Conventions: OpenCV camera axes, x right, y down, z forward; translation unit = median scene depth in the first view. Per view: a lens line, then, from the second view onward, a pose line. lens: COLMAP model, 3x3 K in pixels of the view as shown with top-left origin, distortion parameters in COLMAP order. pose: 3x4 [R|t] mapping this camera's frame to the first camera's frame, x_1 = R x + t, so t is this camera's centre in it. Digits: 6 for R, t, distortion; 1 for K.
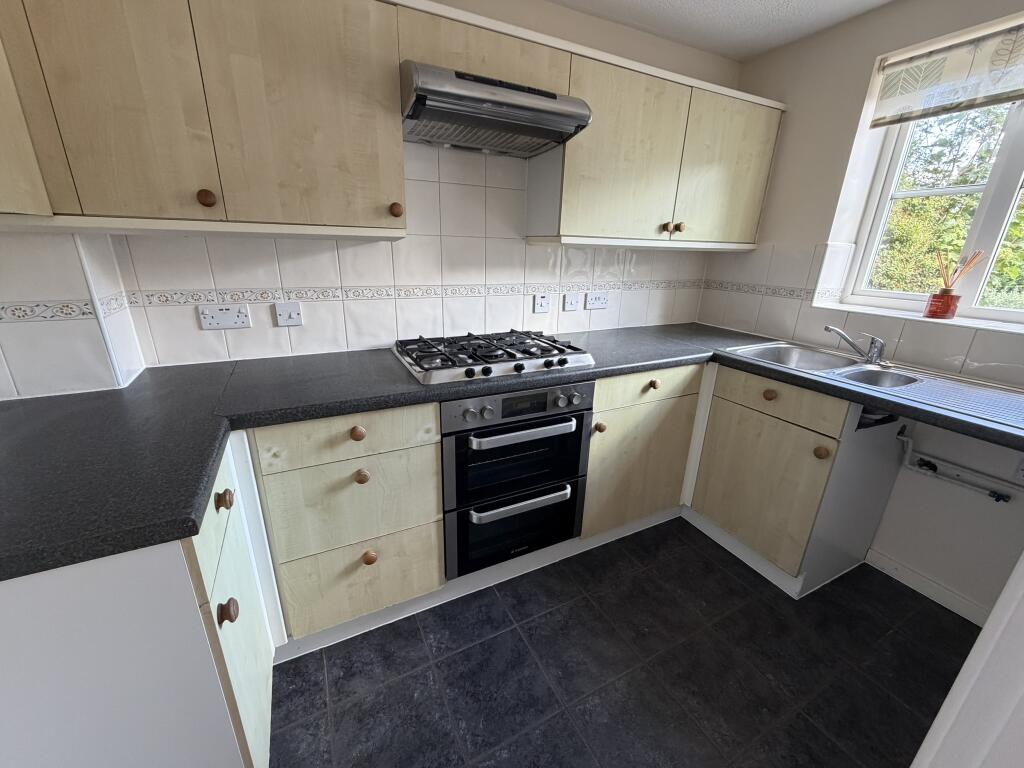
lens RADIAL K [[408.6, 0, 513.7], [0, 408.6, 387.8], [0, 0, 1]] dist [-0.002873, 0.000407]
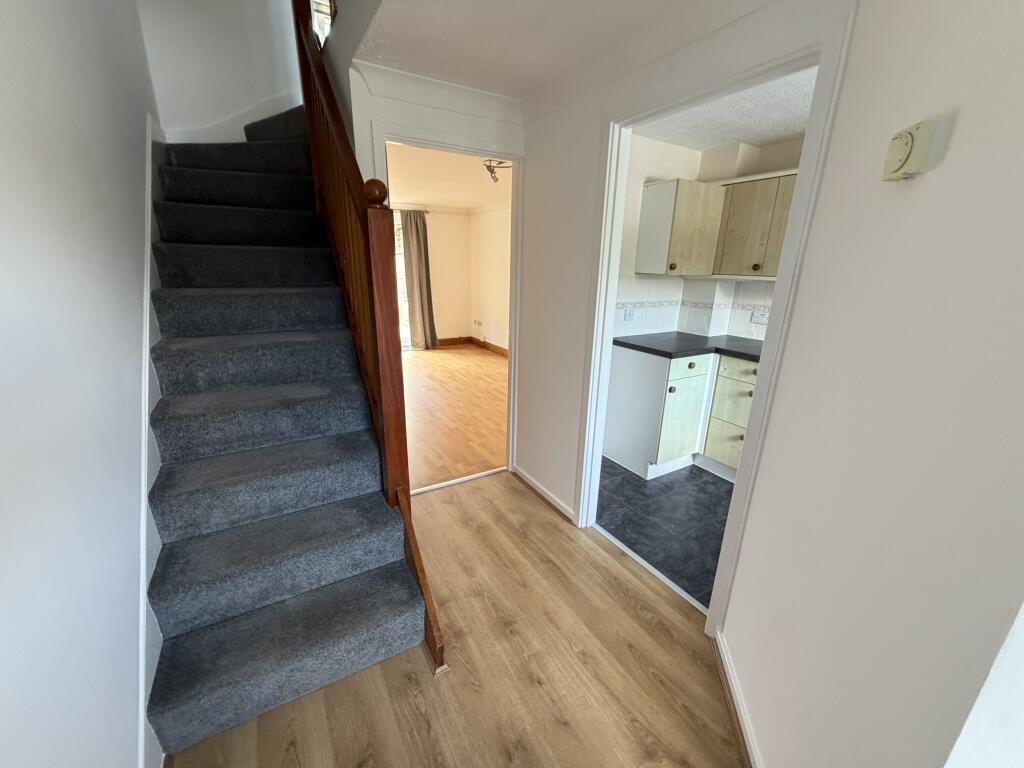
lens RADIAL K [[408.6, 0, 510.4], [0, 408.6, 388.9], [0, 0, 1]] dist [-0.002873, 0.000407]
pose [[0.063551, 0.269339, -0.960946, 1.715866], [-0.339257, 0.911379, 0.233009, 0.139257], [0.938545, 0.311200, 0.149294, -0.541264]]
